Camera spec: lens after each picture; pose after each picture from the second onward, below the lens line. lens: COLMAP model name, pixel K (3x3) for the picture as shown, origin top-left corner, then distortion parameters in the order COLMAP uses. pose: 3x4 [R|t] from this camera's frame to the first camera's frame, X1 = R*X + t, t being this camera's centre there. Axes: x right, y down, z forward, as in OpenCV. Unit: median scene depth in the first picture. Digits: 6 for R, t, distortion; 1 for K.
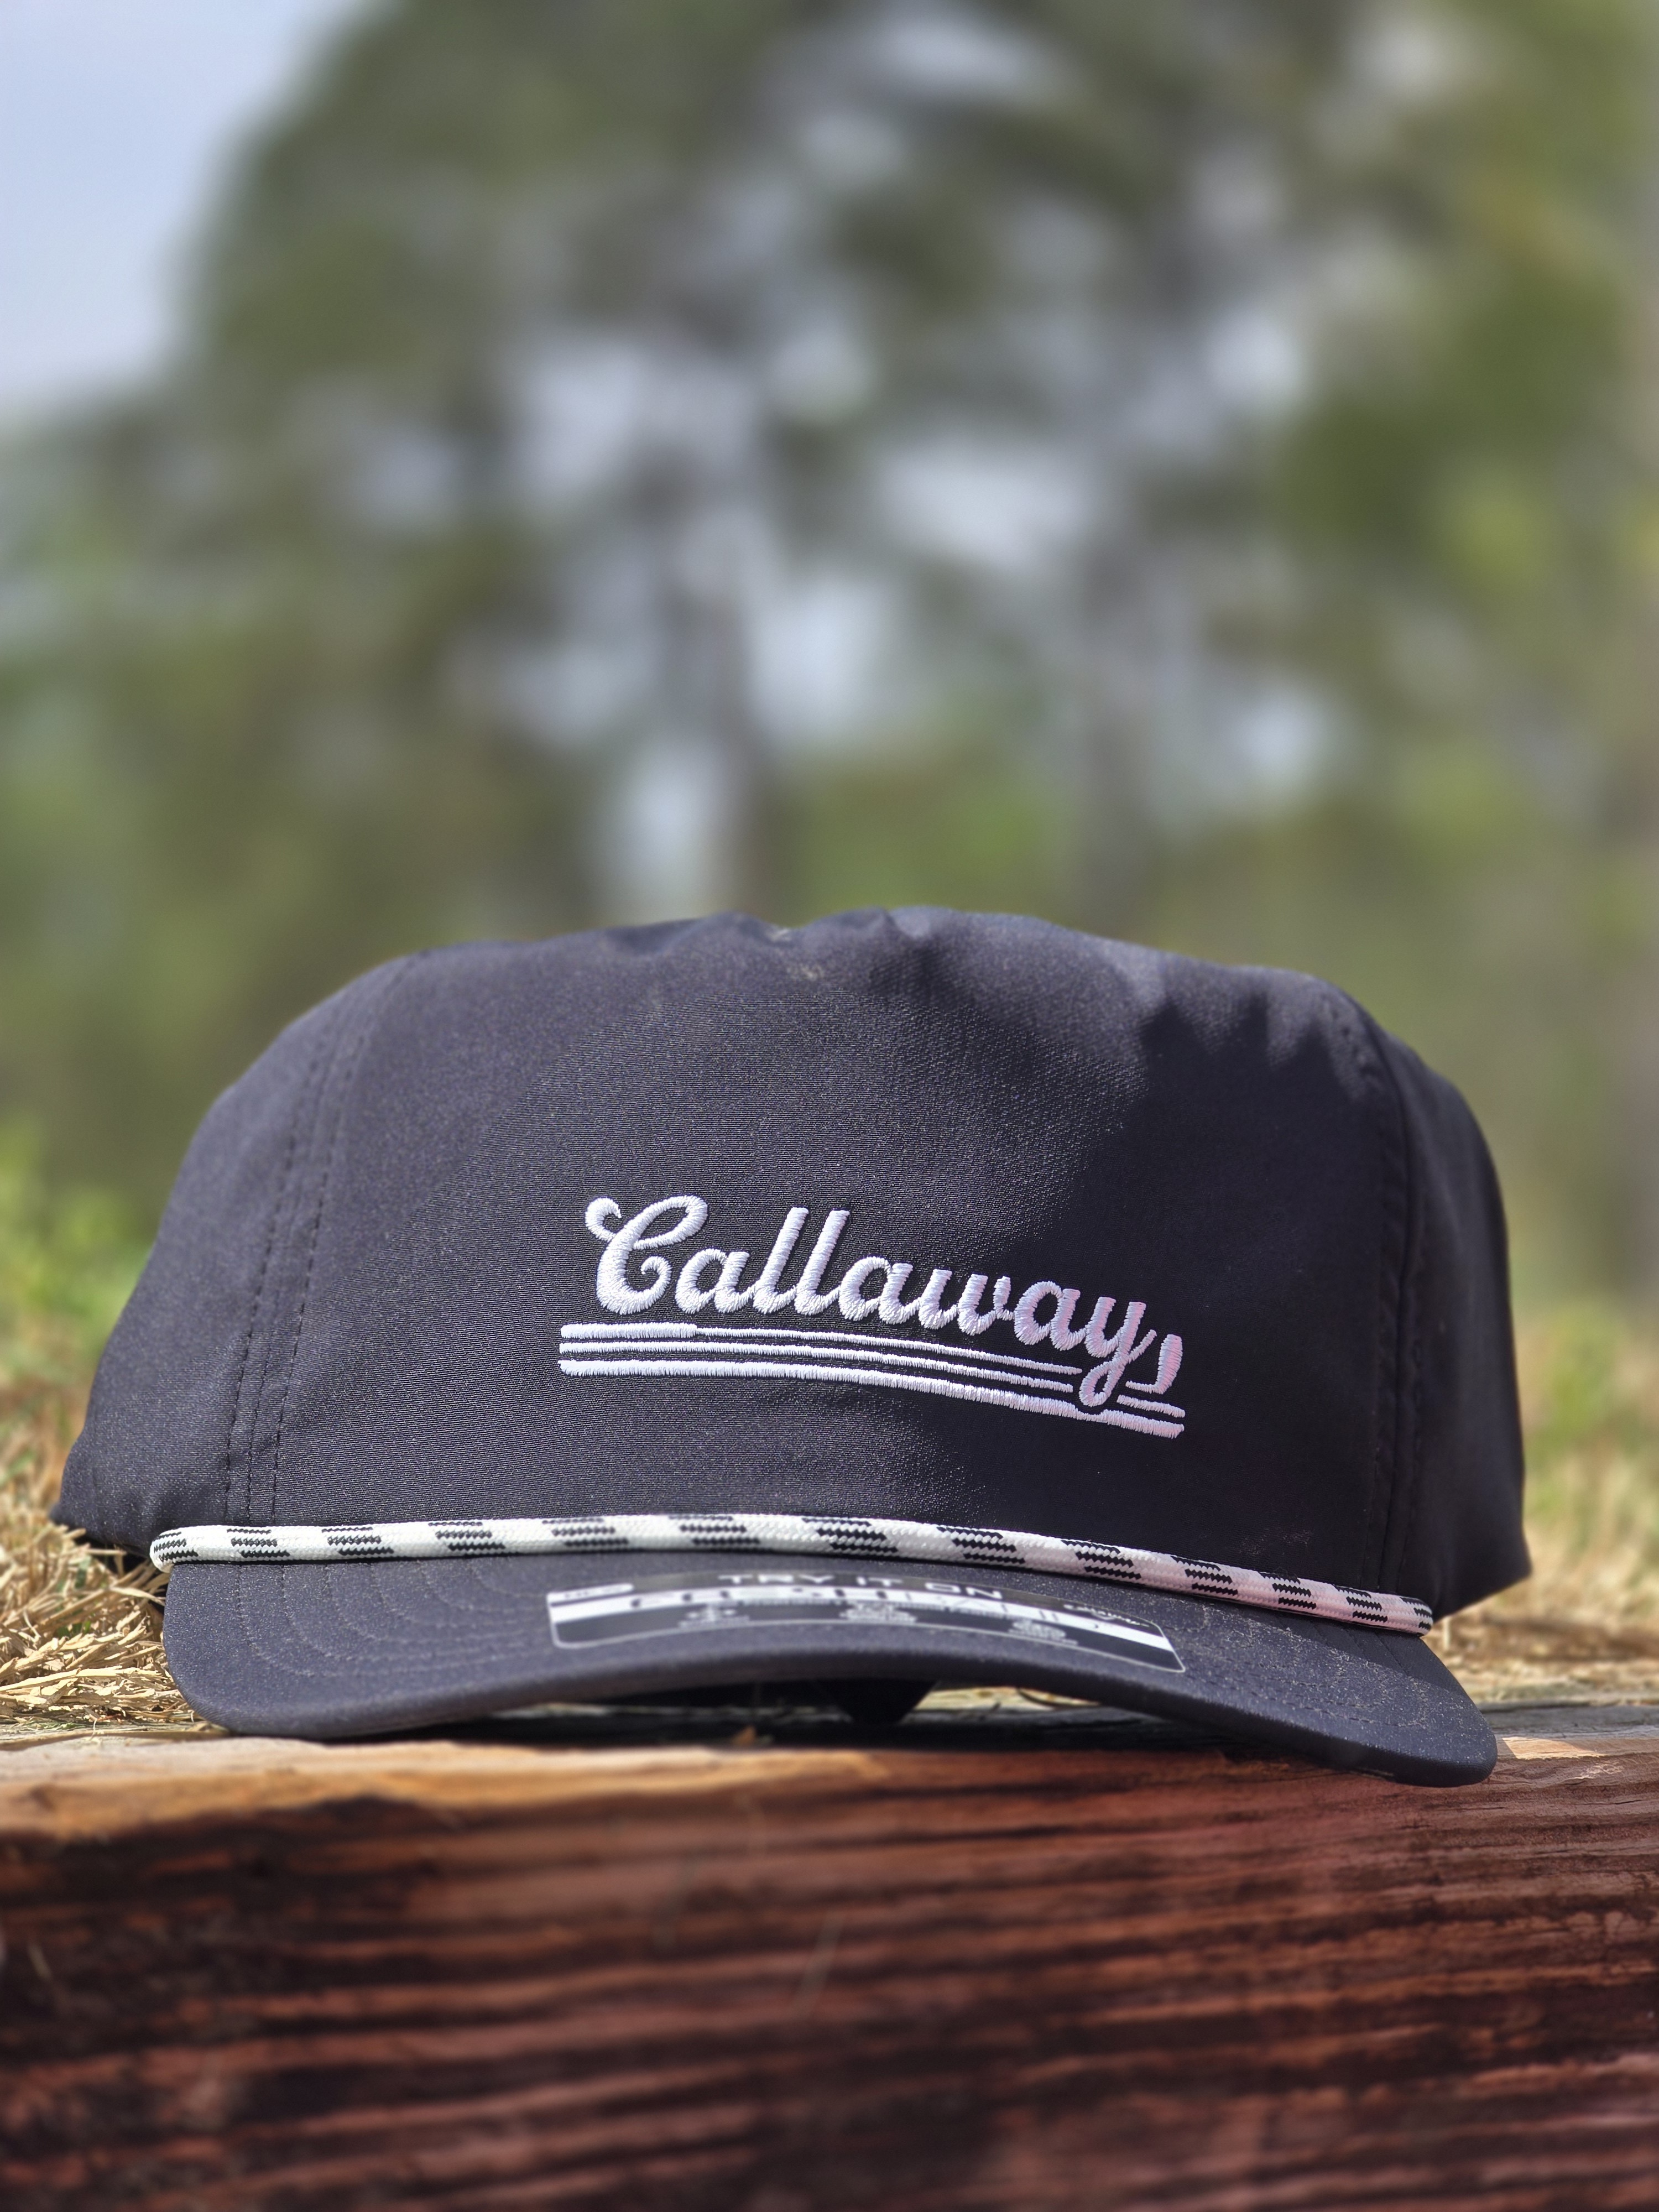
lens RADIAL K [[7582.9, 0, 829.5], [0, 7582.9, 1106.0], [0, 0, 1]] dist [0.197961, 0.459813]
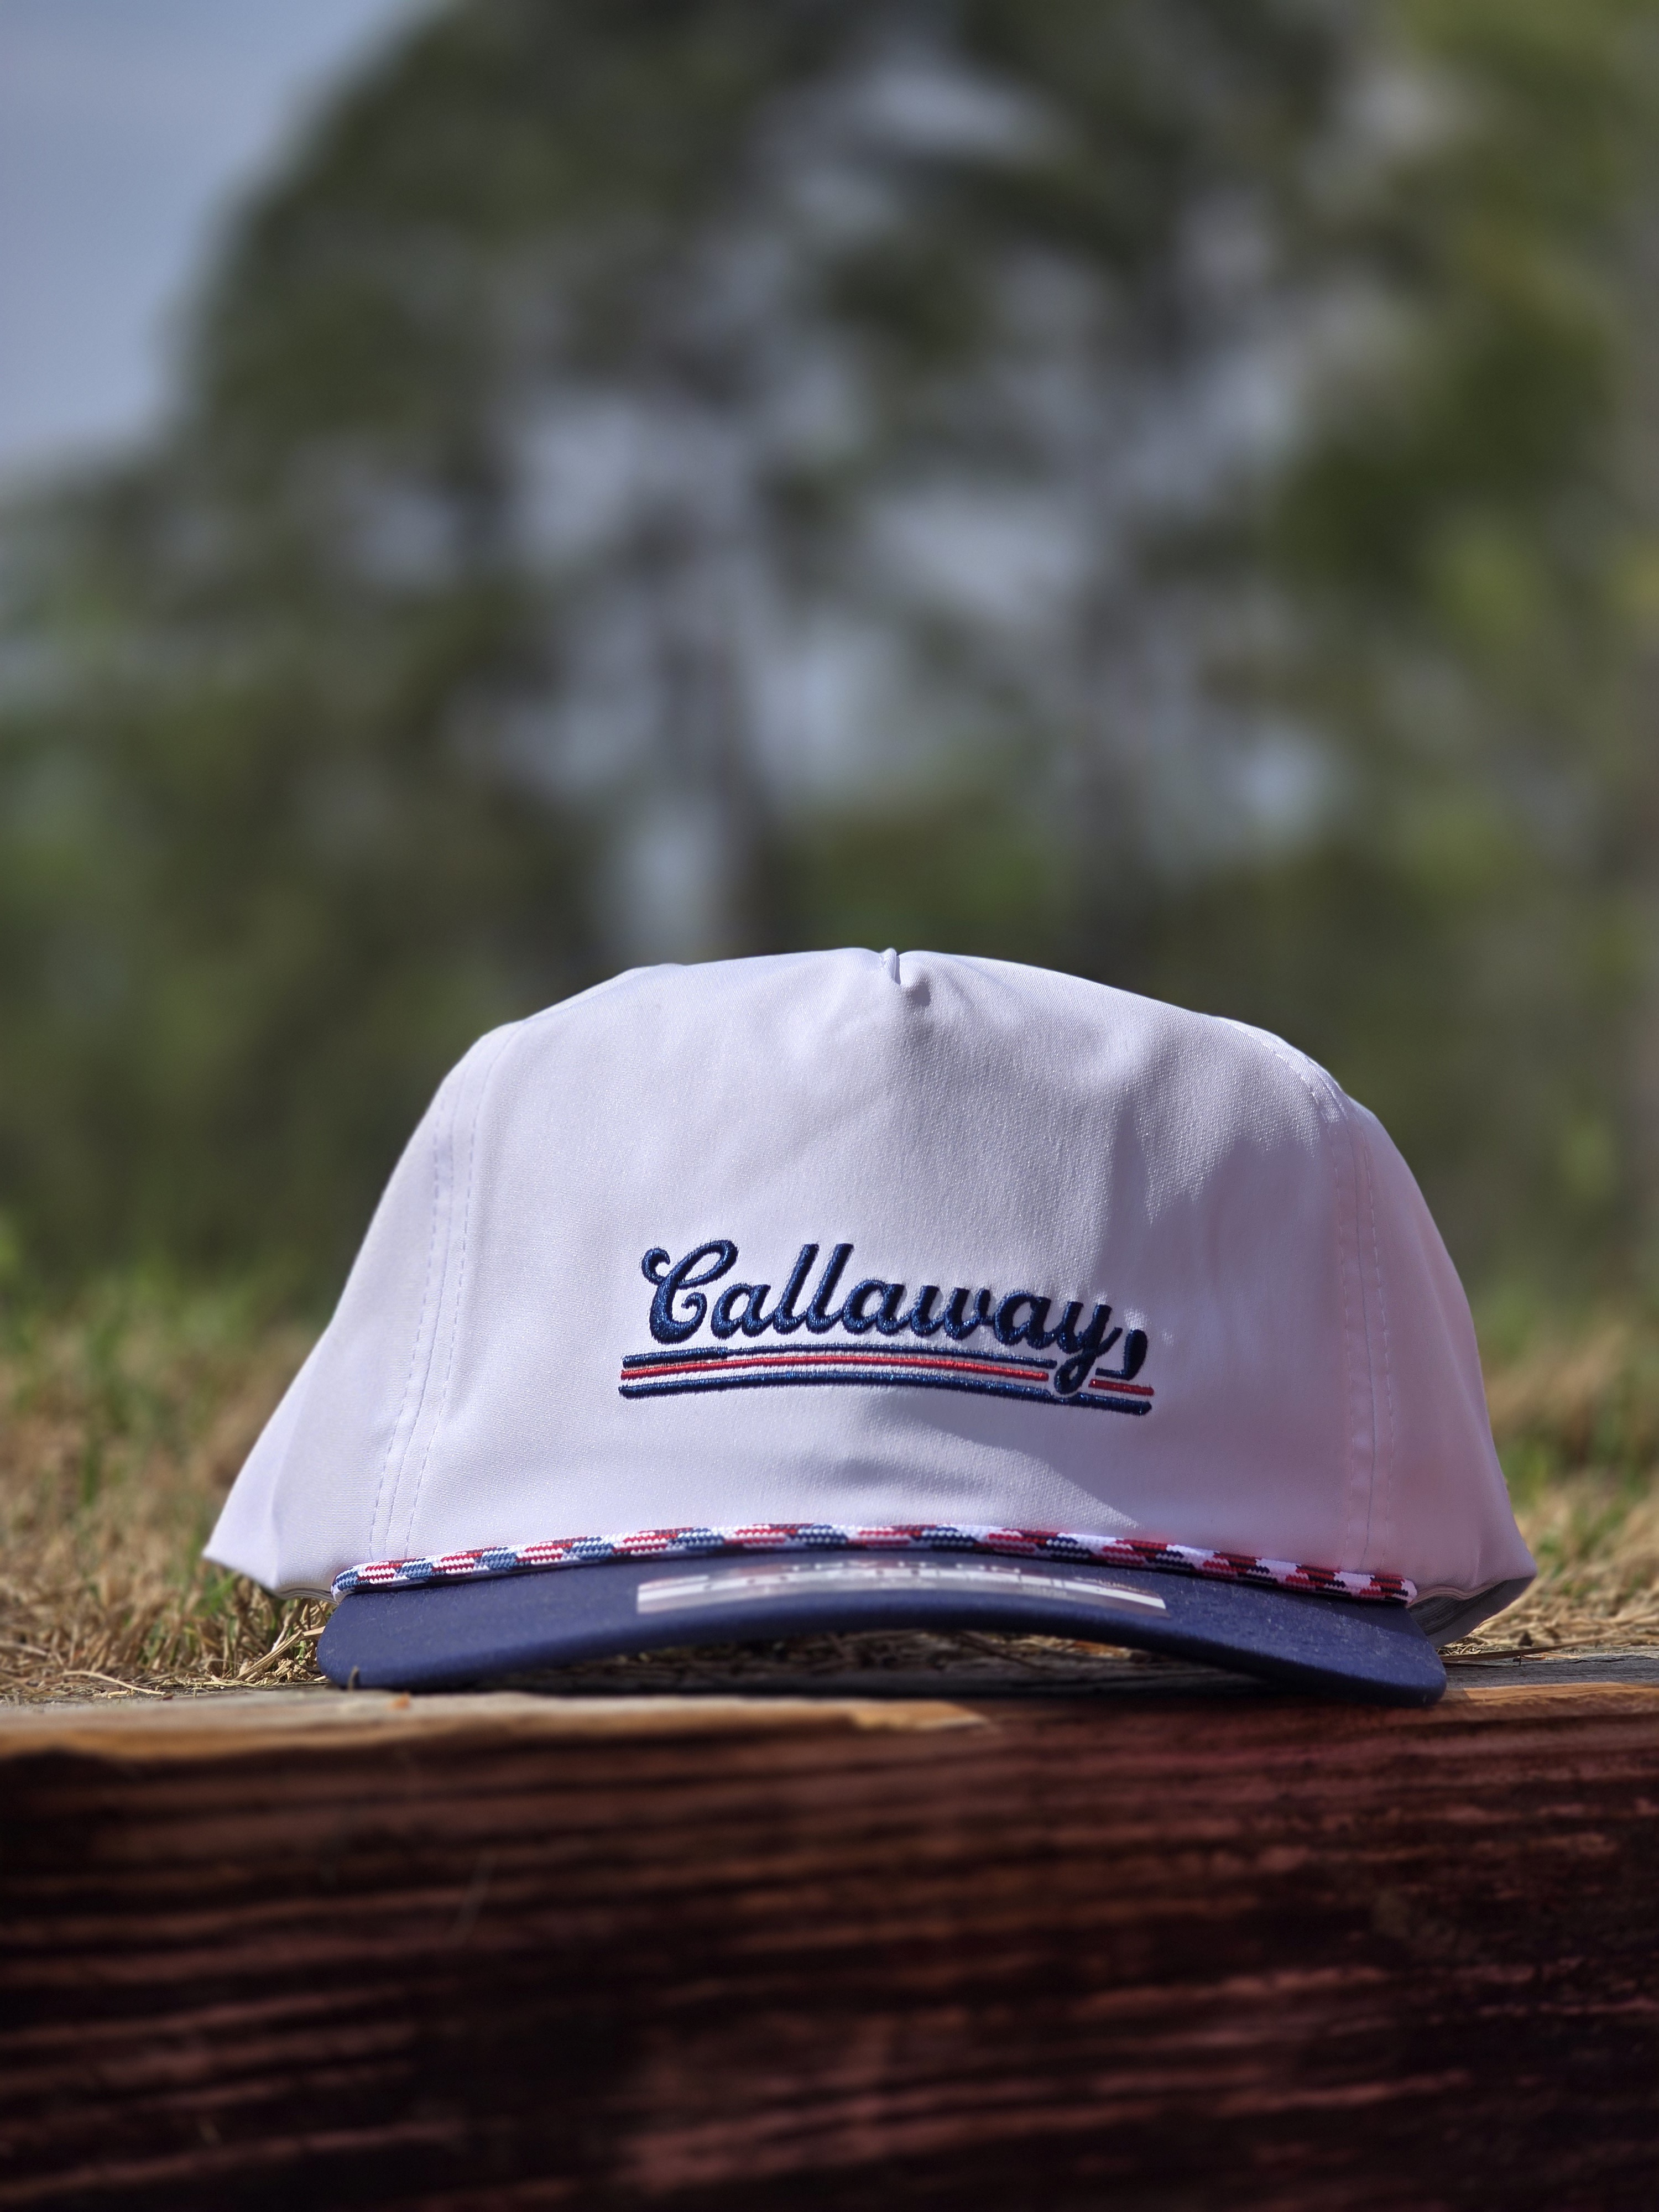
lens RADIAL K [[7582.9, 0, 829.5], [0, 7582.9, 1106.0], [0, 0, 1]] dist [0.197961, 0.459813]
pose [[0.999919, -0.012473, -0.002482, 0.050549], [0.012456, 0.999900, -0.006624, 0.003201], [0.002565, 0.006593, 0.999975, -0.116428]]
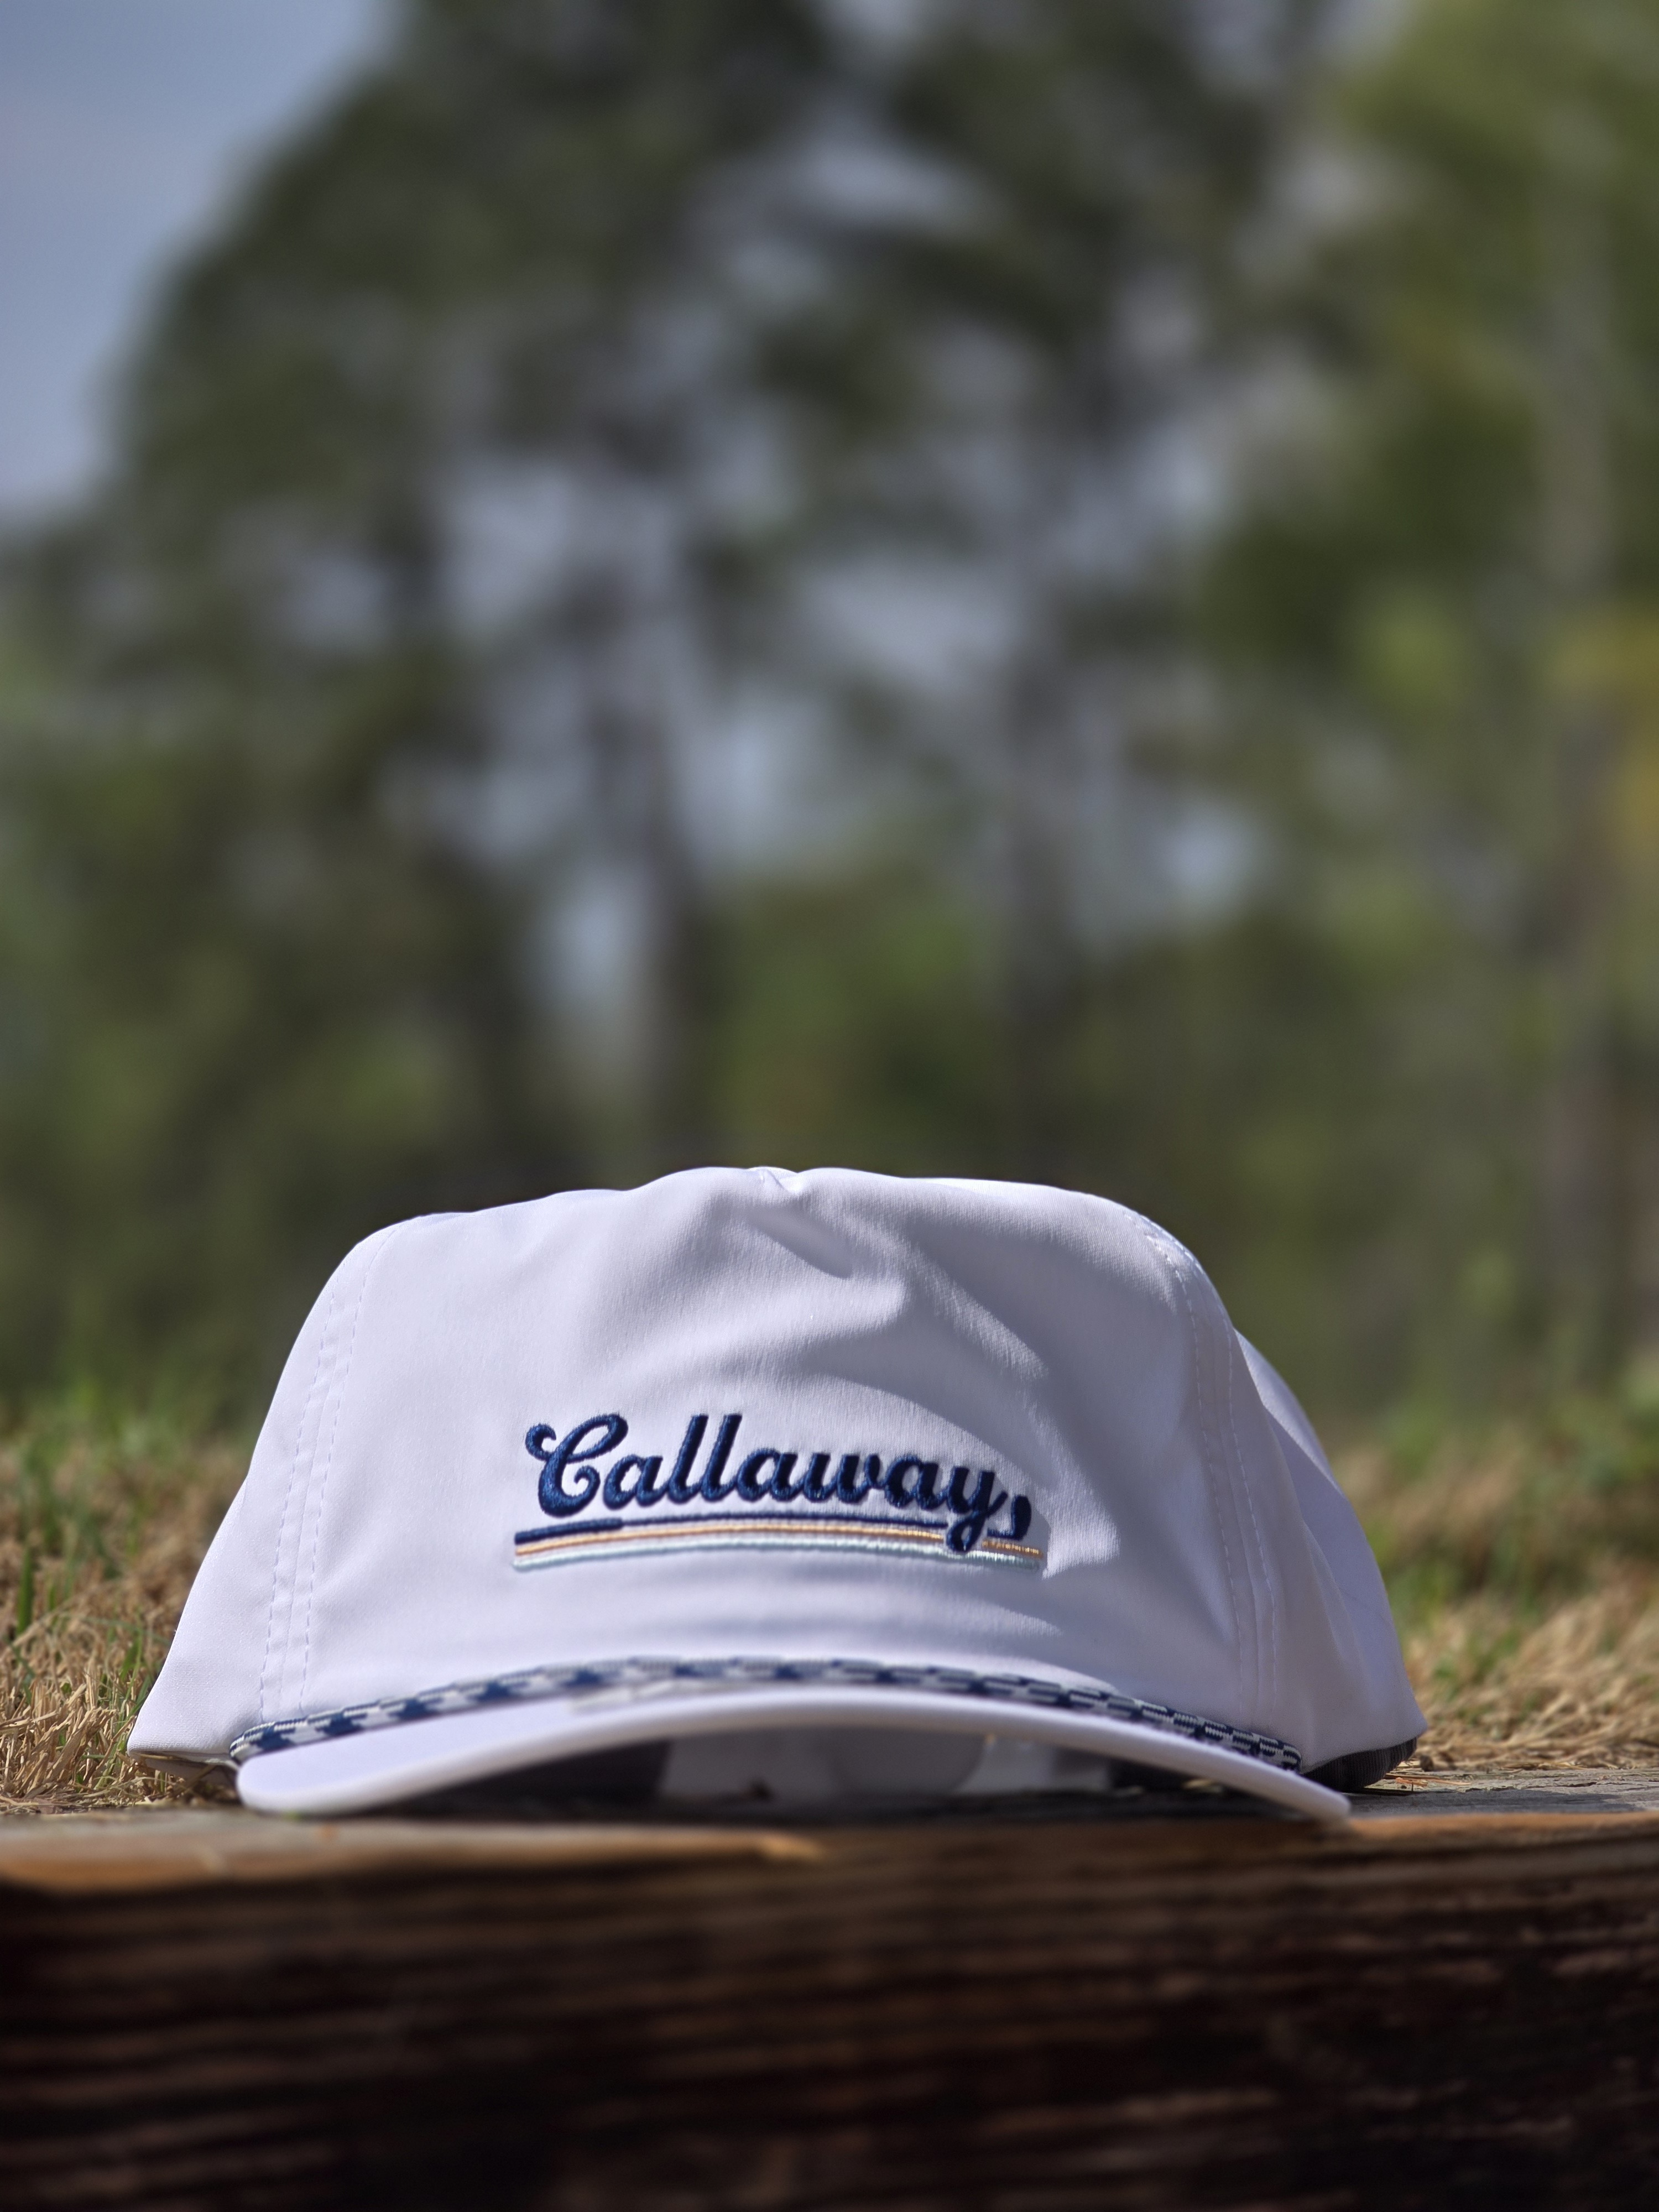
lens RADIAL K [[7582.9, 0, 829.5], [0, 7582.9, 1106.0], [0, 0, 1]] dist [0.197961, 0.459813]
pose [[0.999969, -0.002081, 0.007587, 0.051506], [0.002195, 0.999883, -0.015112, -0.009365], [-0.007554, 0.015129, 0.999857, -0.157242]]
